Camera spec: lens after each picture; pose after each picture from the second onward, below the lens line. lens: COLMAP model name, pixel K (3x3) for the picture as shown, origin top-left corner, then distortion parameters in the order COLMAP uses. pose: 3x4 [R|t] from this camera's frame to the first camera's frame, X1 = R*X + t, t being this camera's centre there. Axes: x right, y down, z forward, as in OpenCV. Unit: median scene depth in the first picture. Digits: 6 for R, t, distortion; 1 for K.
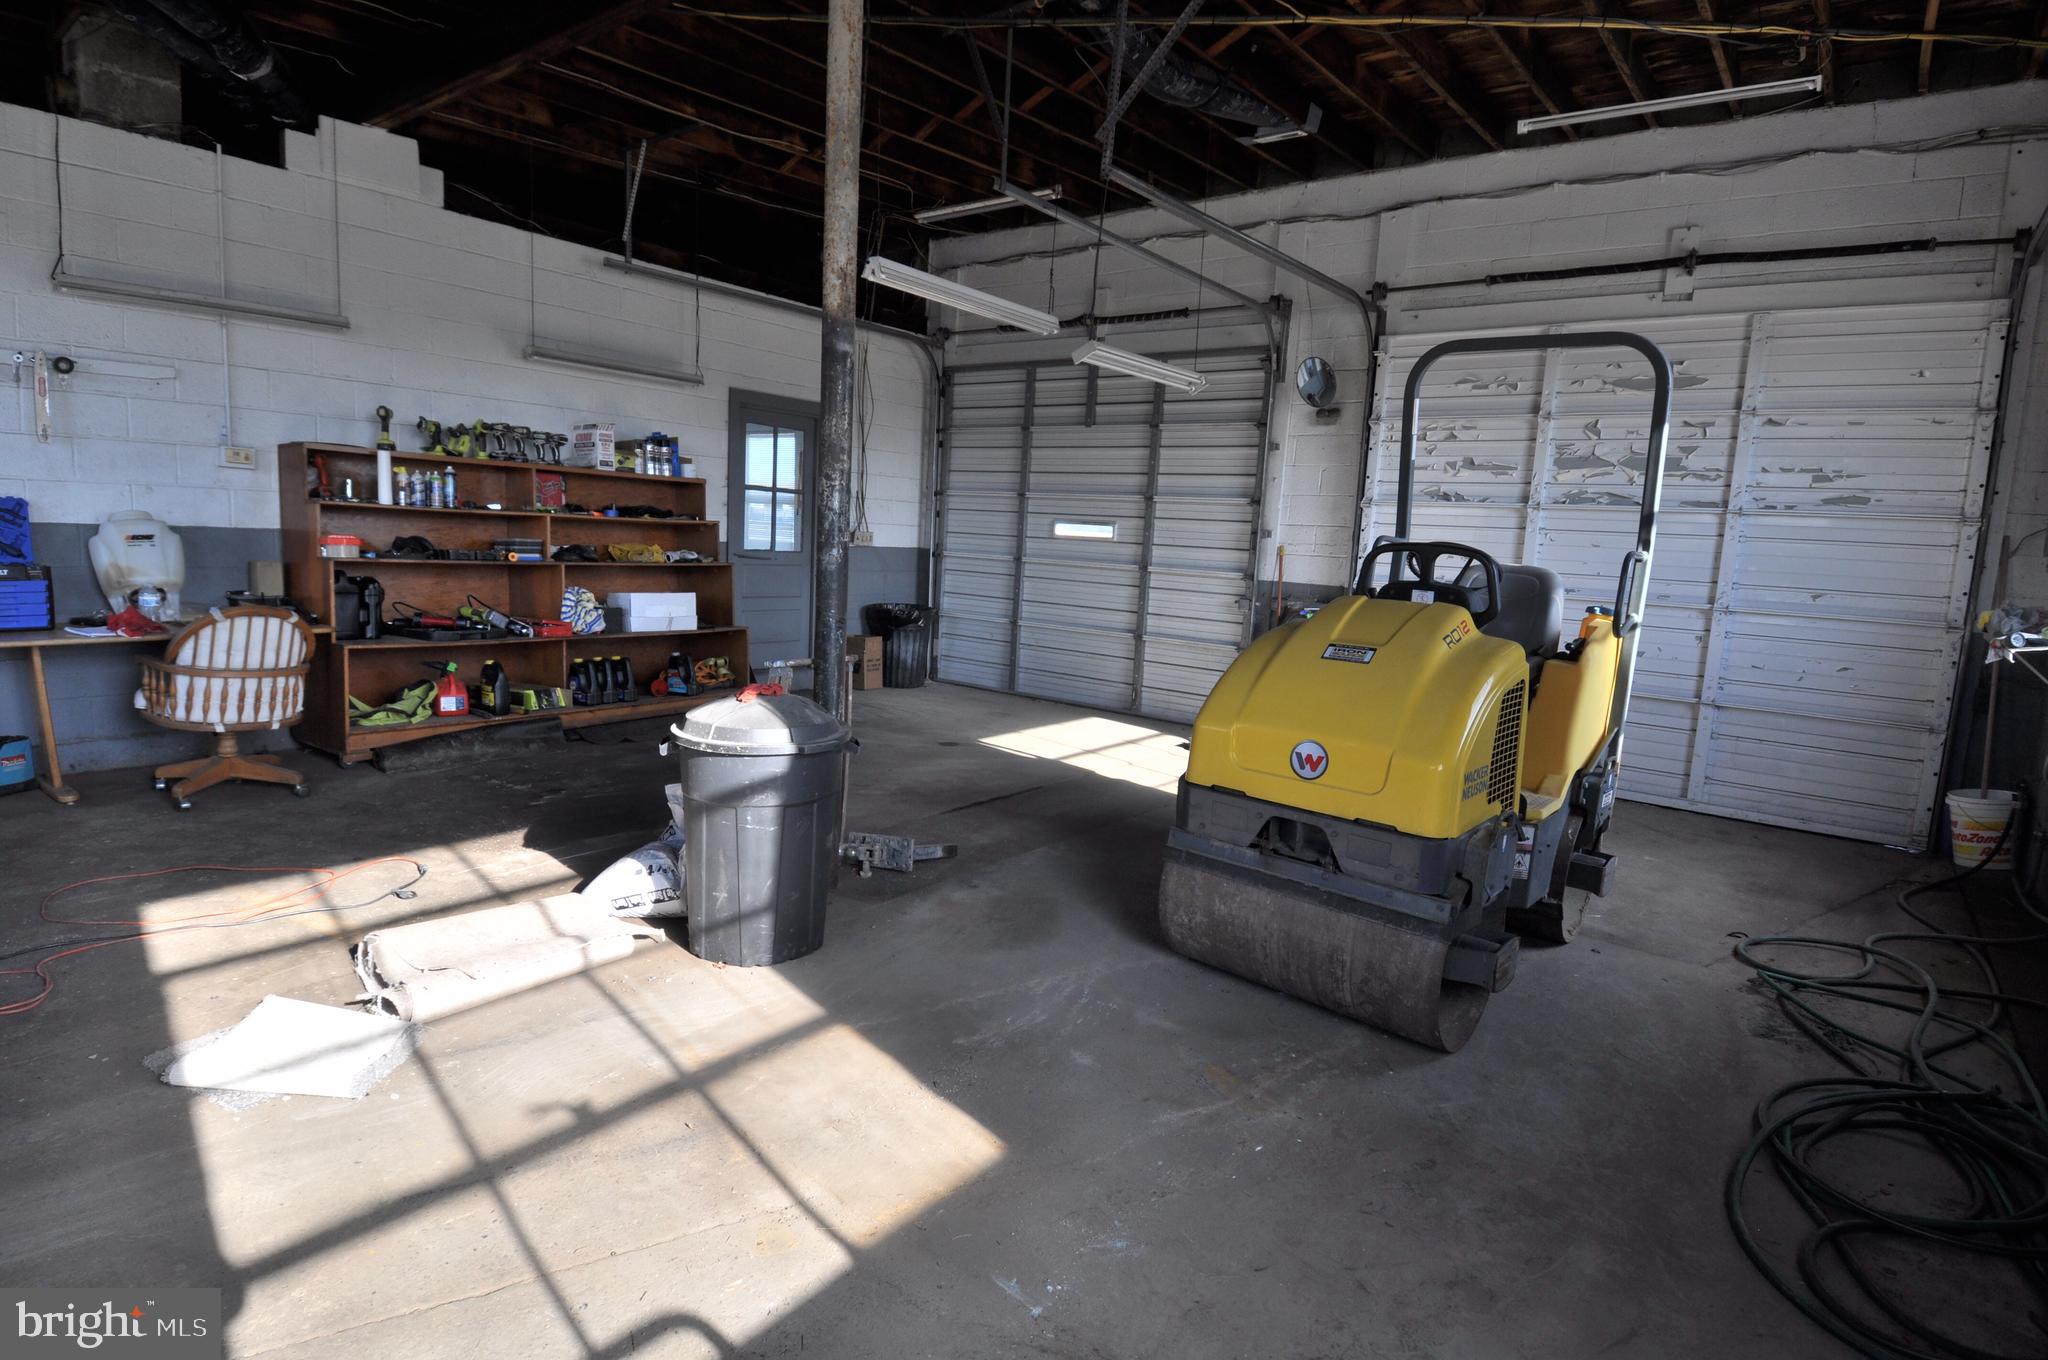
lens RADIAL K [[1061.0, 0, 1007.6], [0, 1061.0, 675.1], [0, 0, 1]] dist [0.060365, -0.060836]
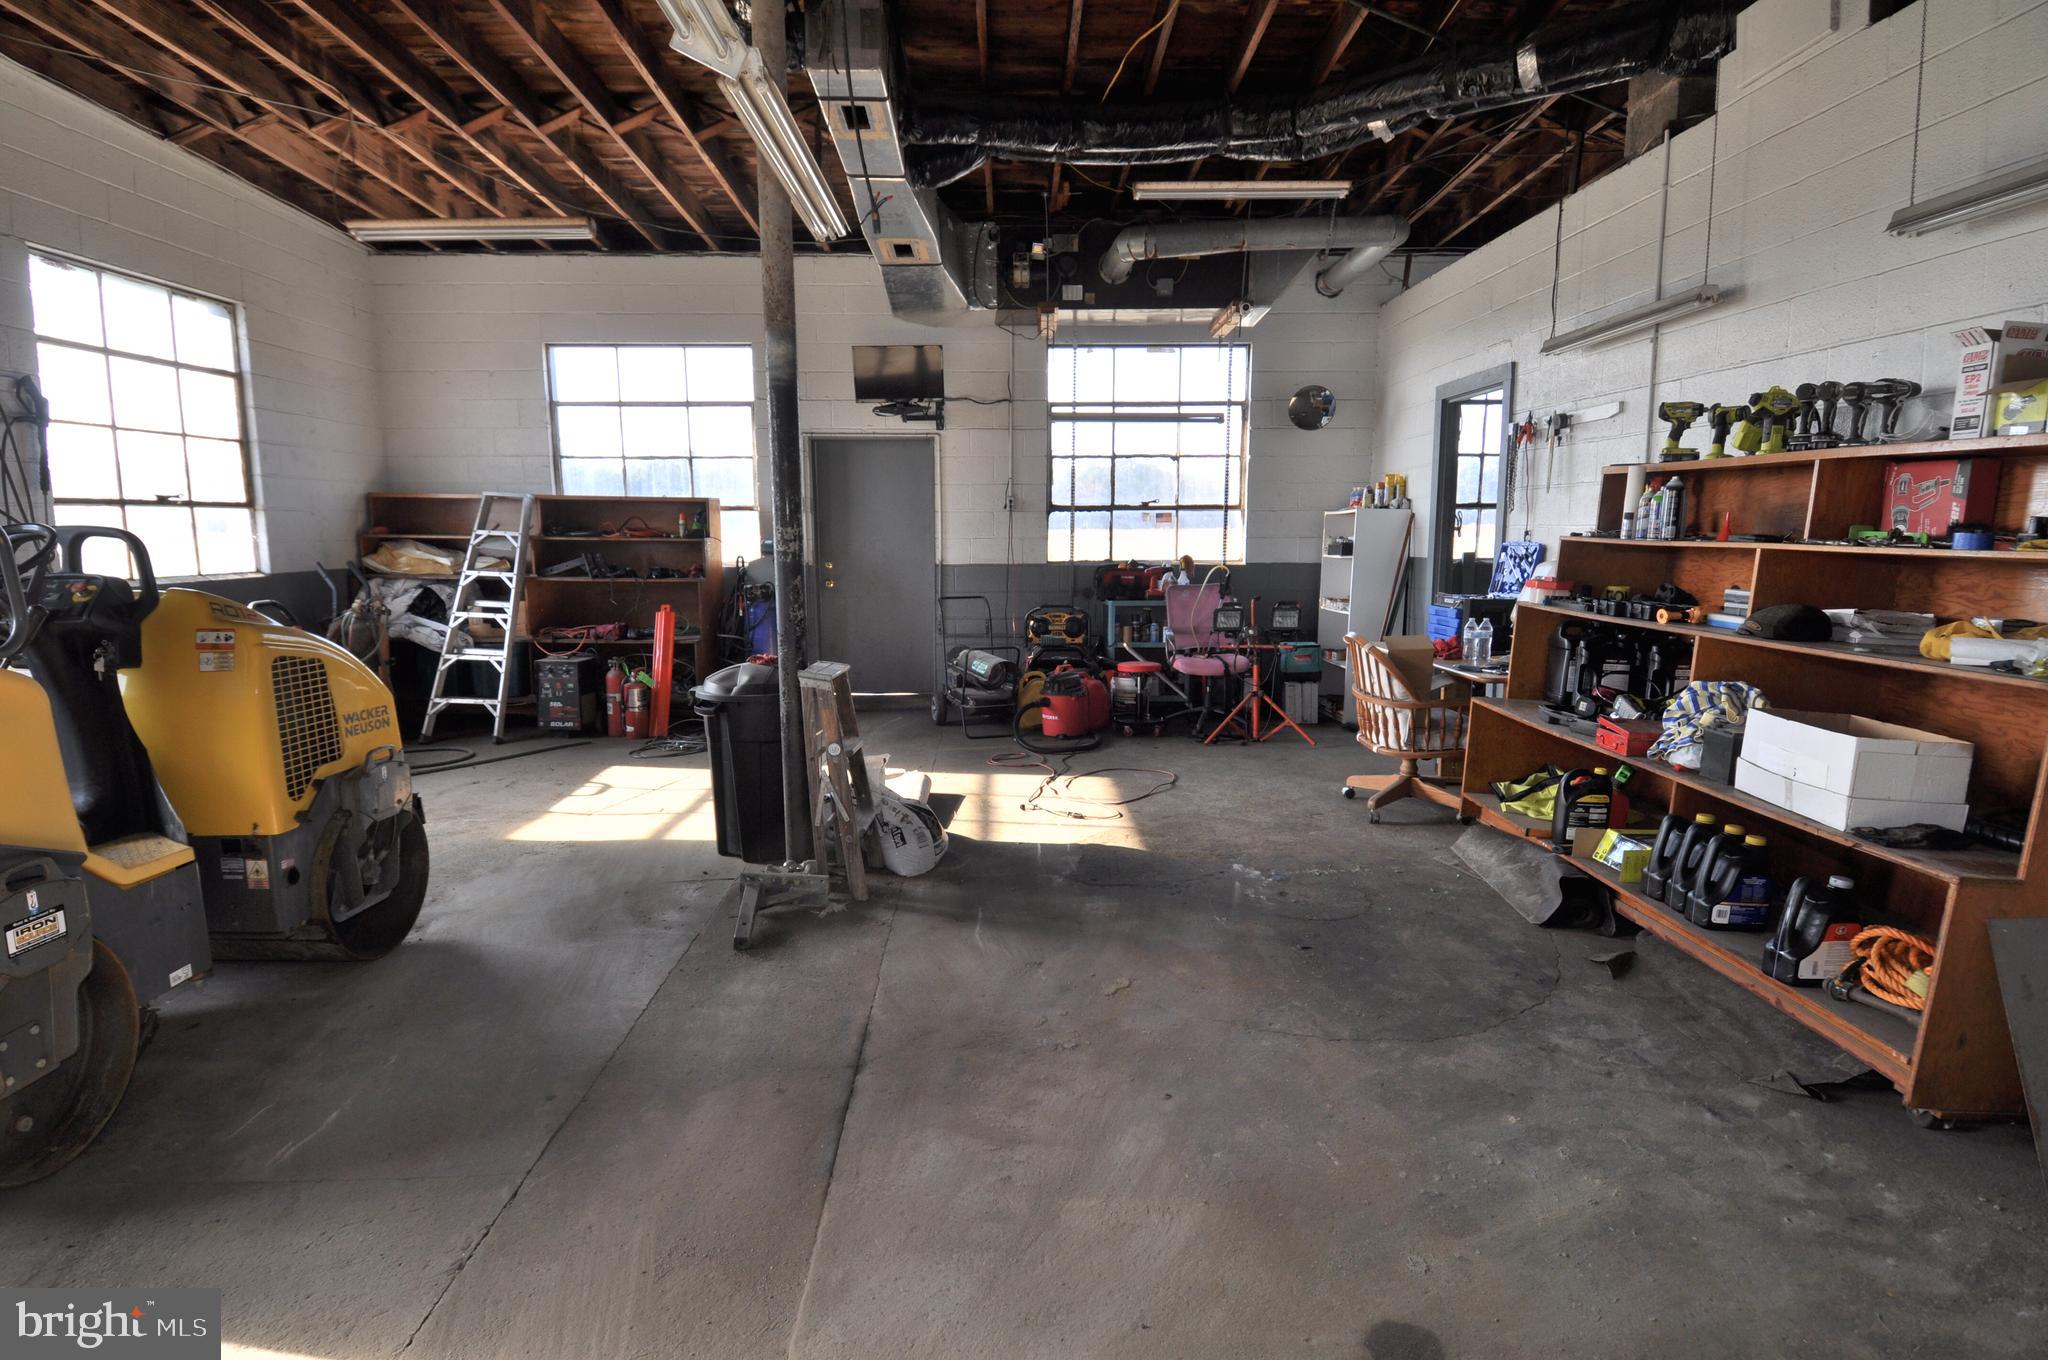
lens RADIAL K [[1061.0, 0, 1007.6], [0, 1061.0, 675.1], [0, 0, 1]] dist [0.060365, -0.060836]
pose [[-0.775470, 0.046714, -0.629654, 0.199036], [-0.119000, 0.968573, 0.218417, -0.157825], [0.620068, 0.244305, -0.745540, 1.153841]]
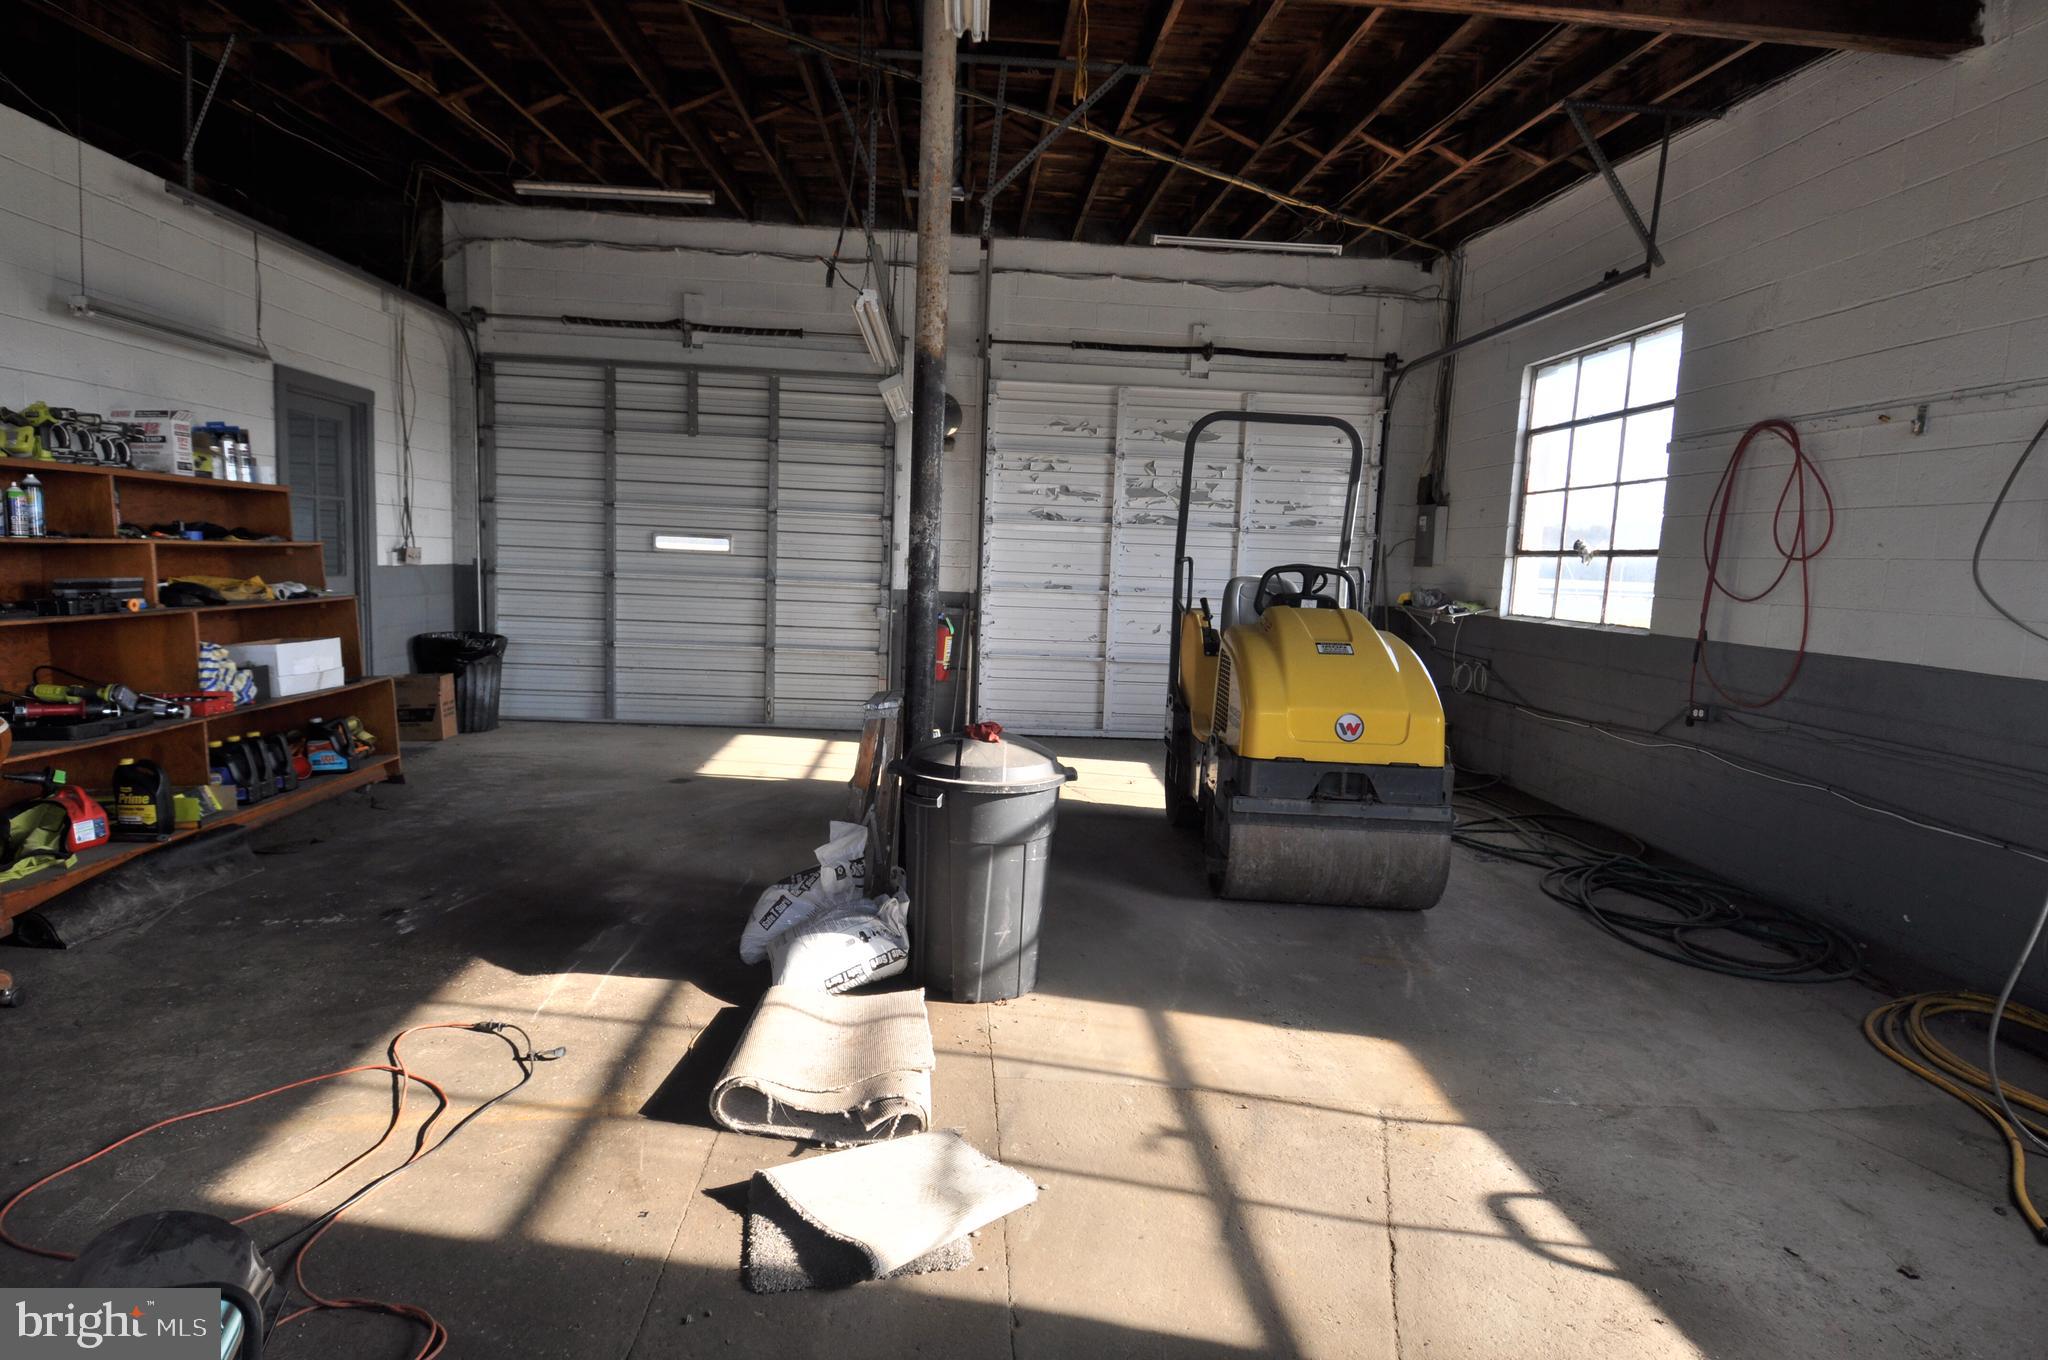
lens RADIAL K [[1061.0, 0, 1007.6], [0, 1061.0, 675.1], [0, 0, 1]] dist [0.060365, -0.060836]
pose [[0.759554, -0.094406, 0.643556, -0.451351], [0.090267, 0.995136, 0.039443, -0.039636], [-0.644150, 0.028132, 0.764382, 0.108374]]
